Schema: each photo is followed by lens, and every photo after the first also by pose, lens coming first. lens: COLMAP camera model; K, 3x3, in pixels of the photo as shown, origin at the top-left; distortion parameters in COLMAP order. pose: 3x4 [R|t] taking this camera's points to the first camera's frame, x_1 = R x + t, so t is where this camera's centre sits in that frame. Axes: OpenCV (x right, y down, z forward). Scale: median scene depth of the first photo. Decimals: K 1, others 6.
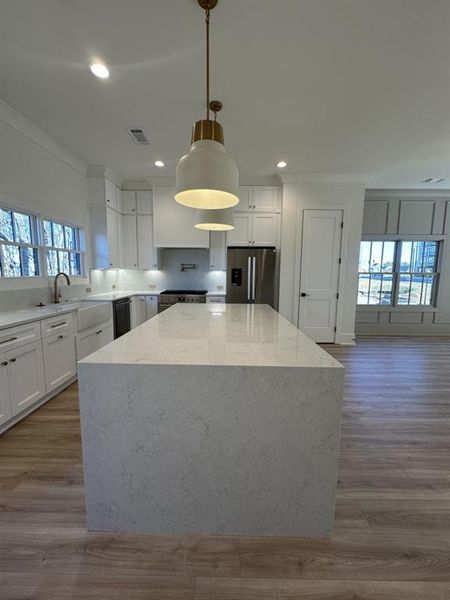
lens RADIAL K [[237.1, 0, 225.0], [0, 237.1, 300.0], [0, 0, 1]] dist [-0.000552, 0.000337]
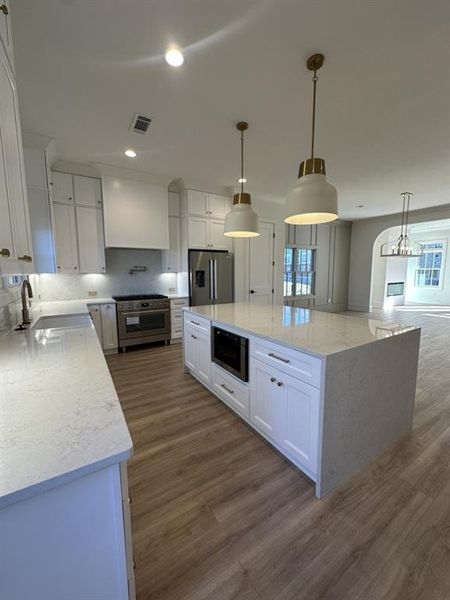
lens RADIAL K [[237.1, 0, 225.0], [0, 237.1, 300.0], [0, 0, 1]] dist [-0.000552, 0.000337]
pose [[0.843331, -0.080696, 0.531301, -0.414732], [0.081507, 0.996431, 0.021965, -0.018055], [-0.531177, 0.024781, 0.846898, 0.065424]]
